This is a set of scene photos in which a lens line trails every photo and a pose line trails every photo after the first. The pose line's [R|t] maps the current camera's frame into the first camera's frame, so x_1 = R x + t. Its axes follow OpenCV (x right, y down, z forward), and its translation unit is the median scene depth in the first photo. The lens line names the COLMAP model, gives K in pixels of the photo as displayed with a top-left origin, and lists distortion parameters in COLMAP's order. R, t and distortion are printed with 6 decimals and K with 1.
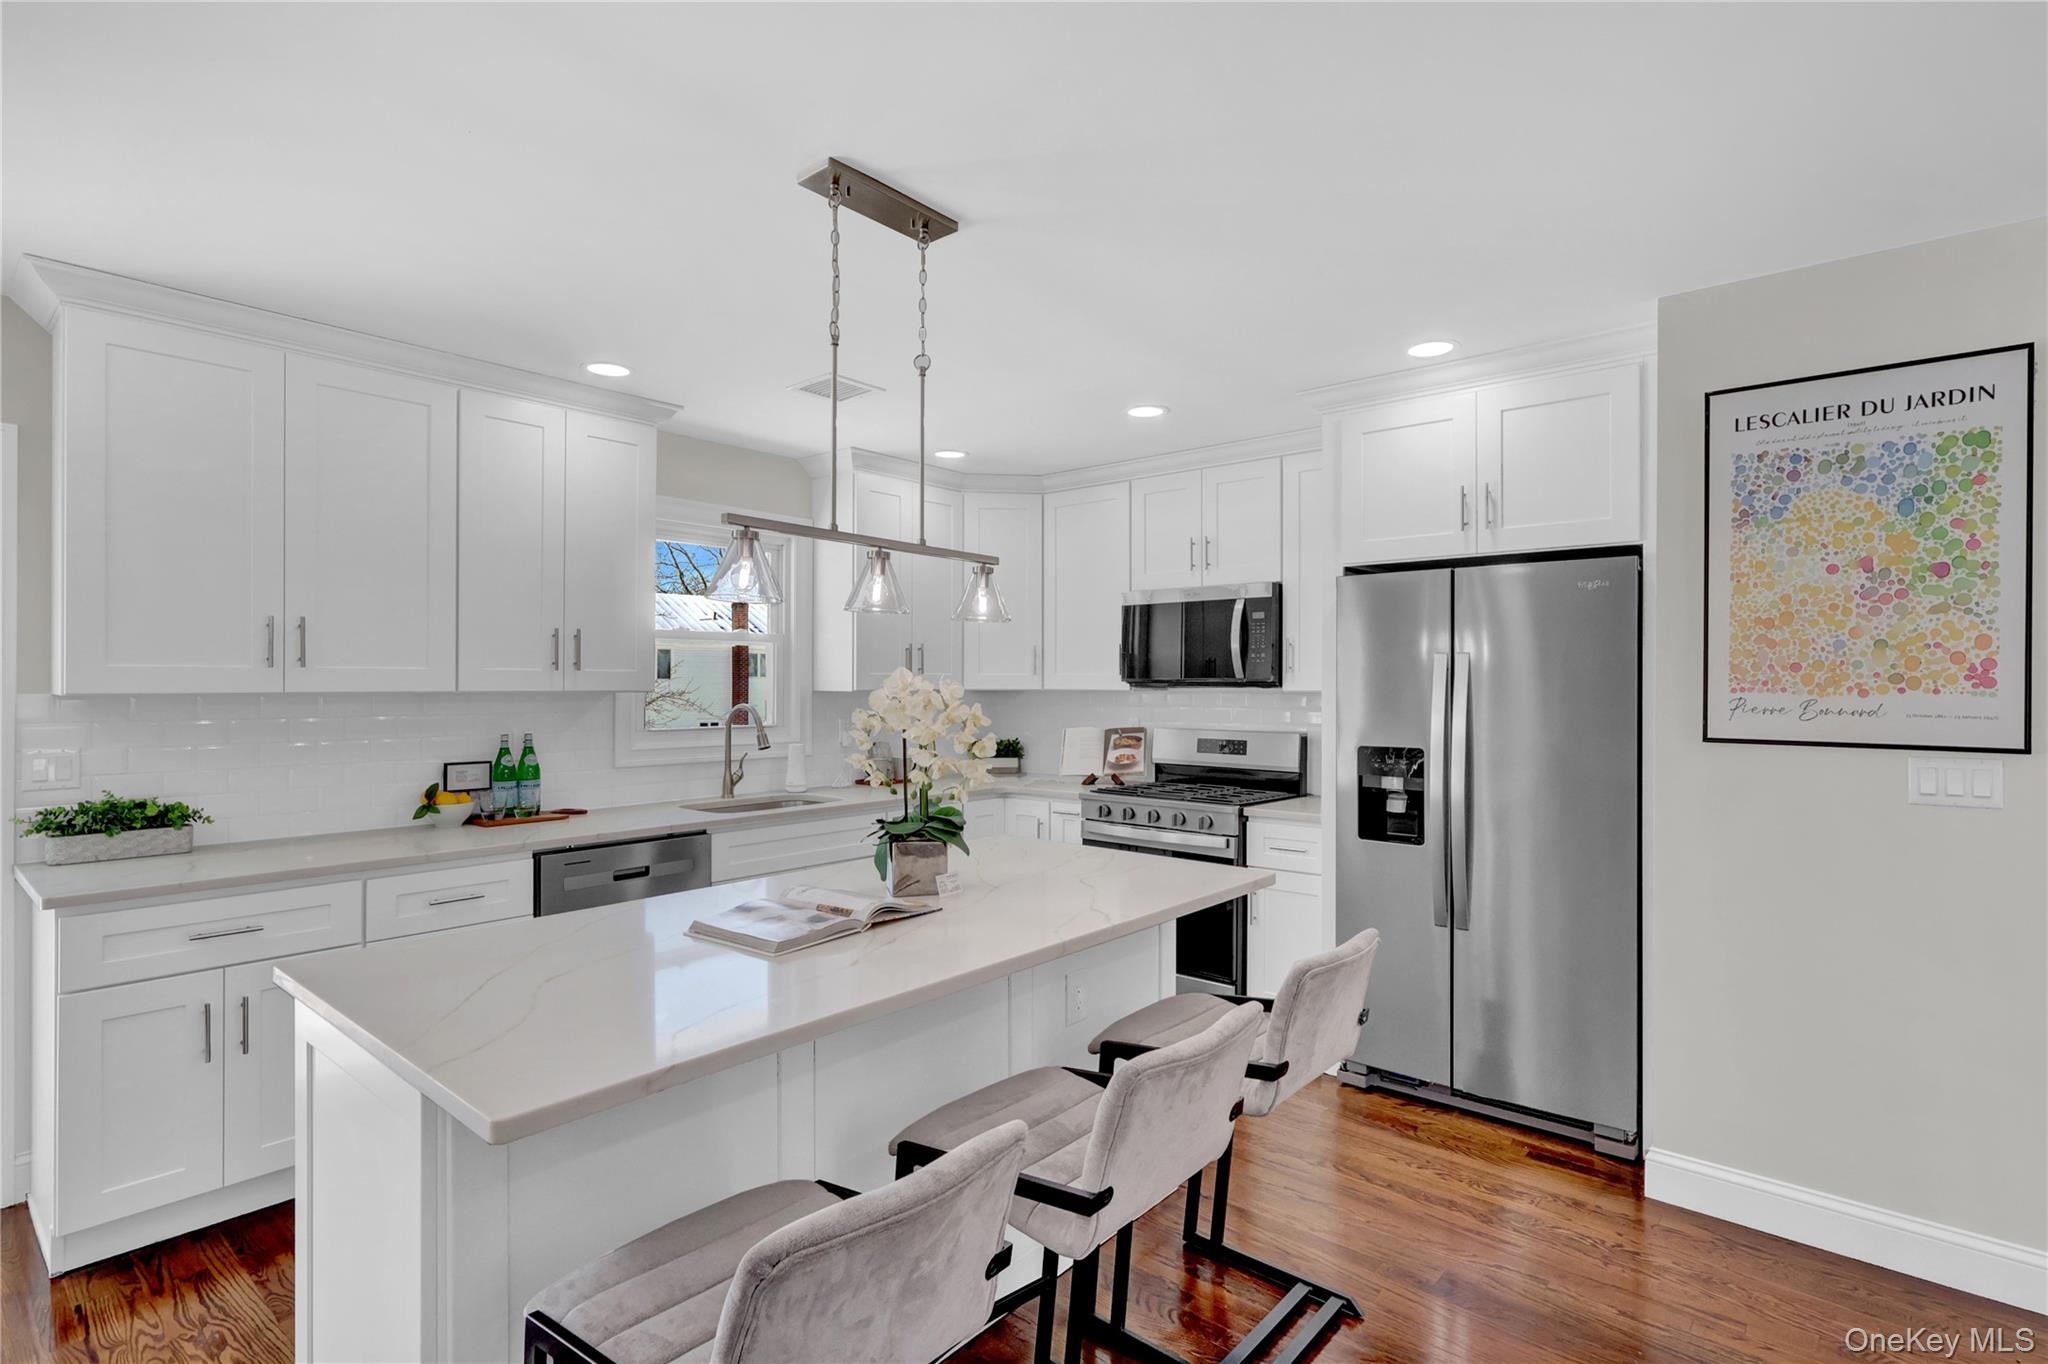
lens RADIAL K [[997.0, 0, 1028.7], [0, 997.0, 682.7], [0, 0, 1]] dist [0.000803, 0.002416]
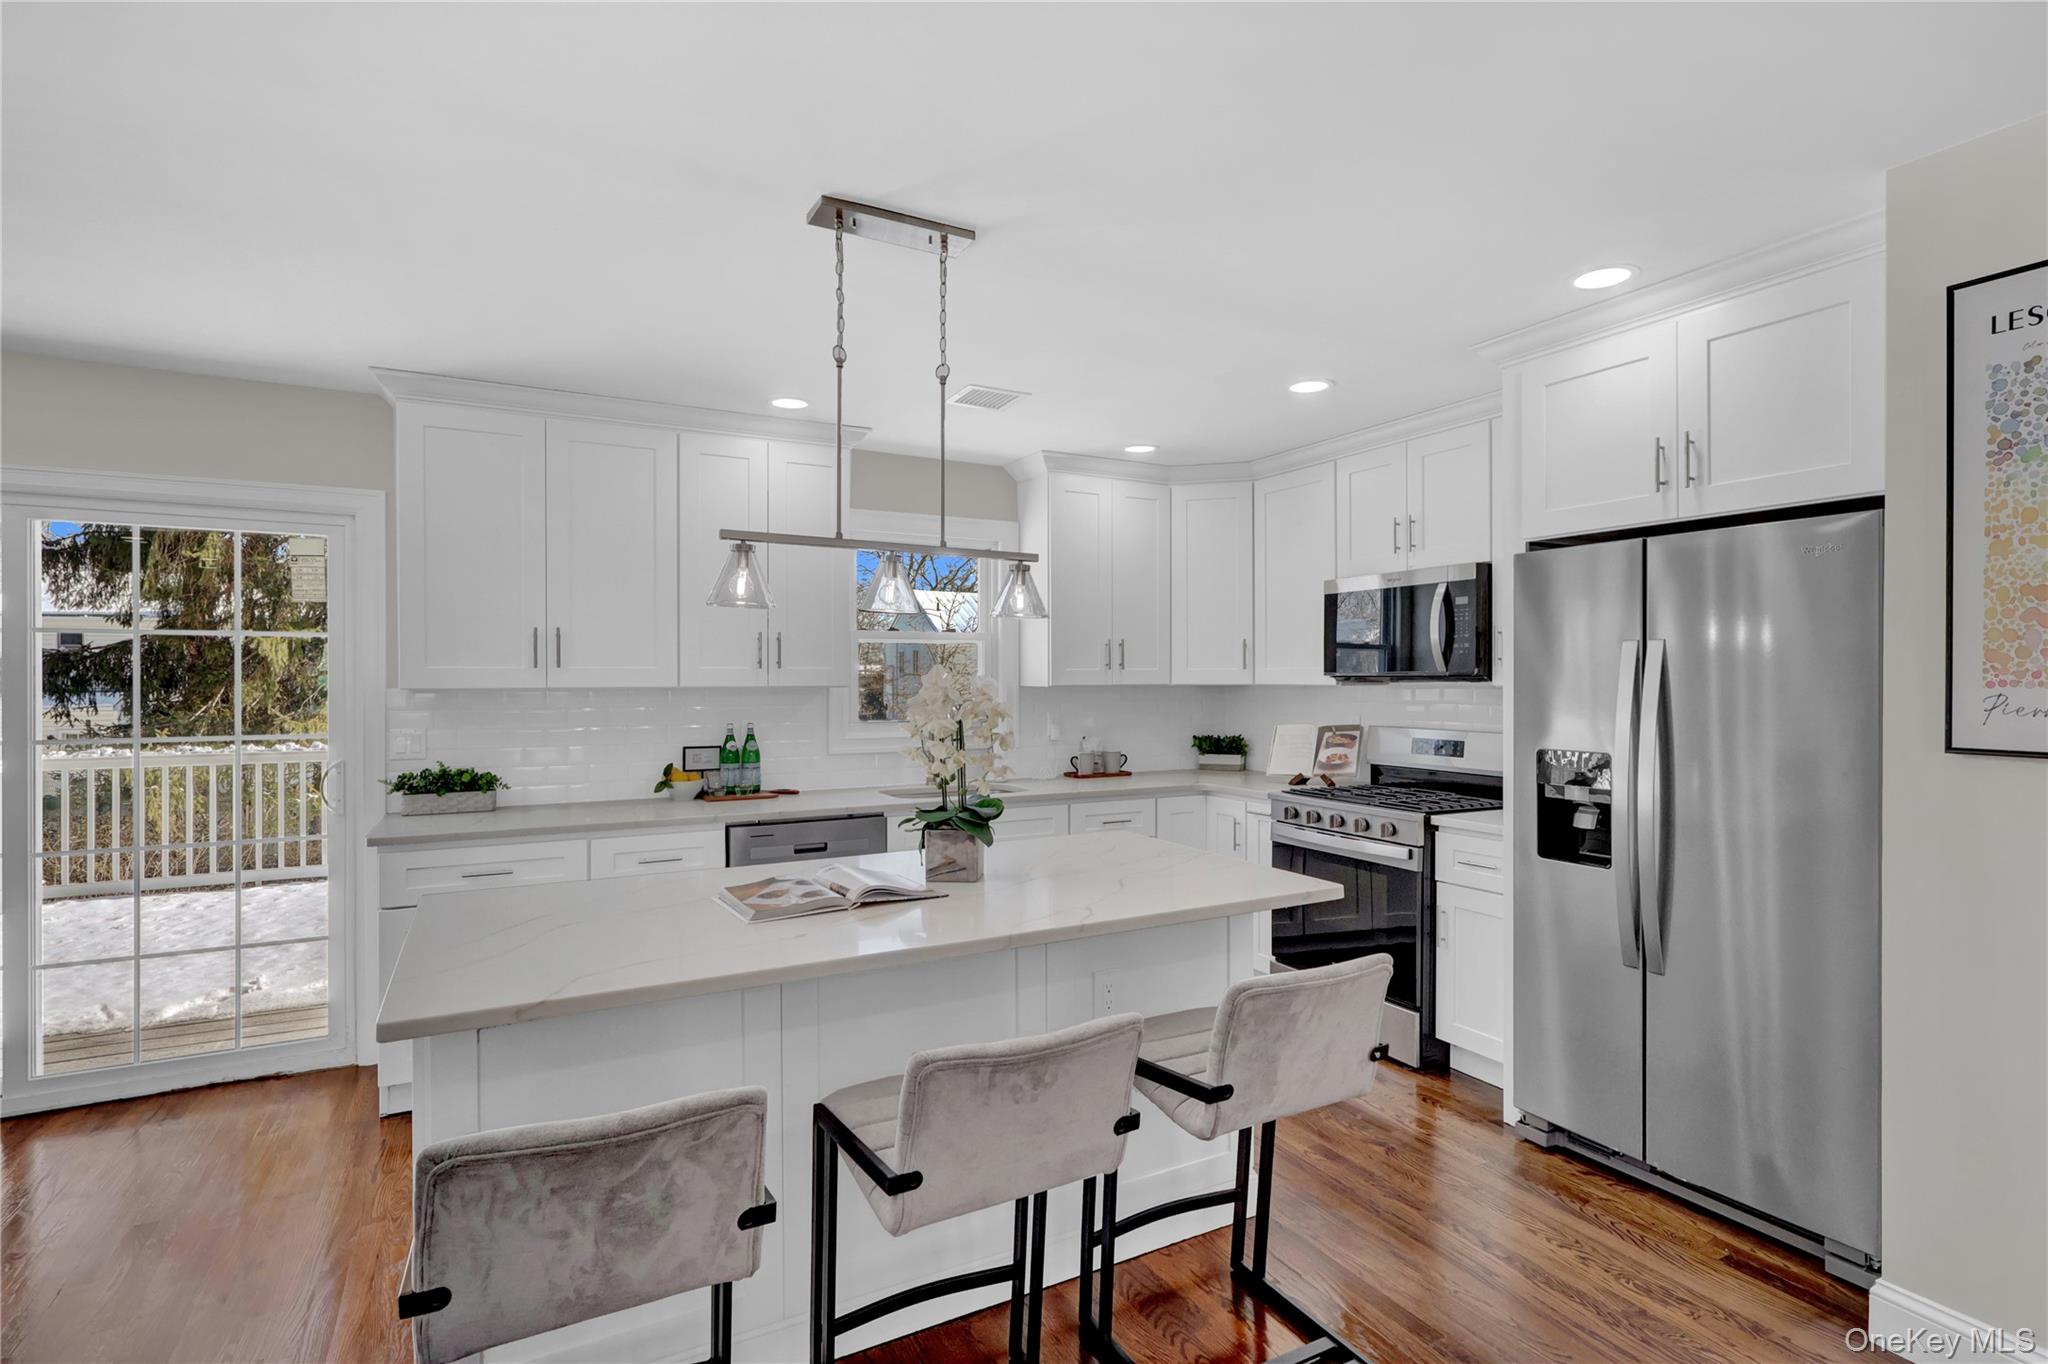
lens RADIAL K [[997.0, 0, 1028.0], [0, 997.0, 680.0], [0, 0, 1]] dist [0.000803, 0.002416]
pose [[0.932372, -0.003022, -0.361488, 0.263766], [0.003984, 0.999990, 0.001917, 0.000203], [0.361479, -0.003228, 0.932375, 0.042379]]
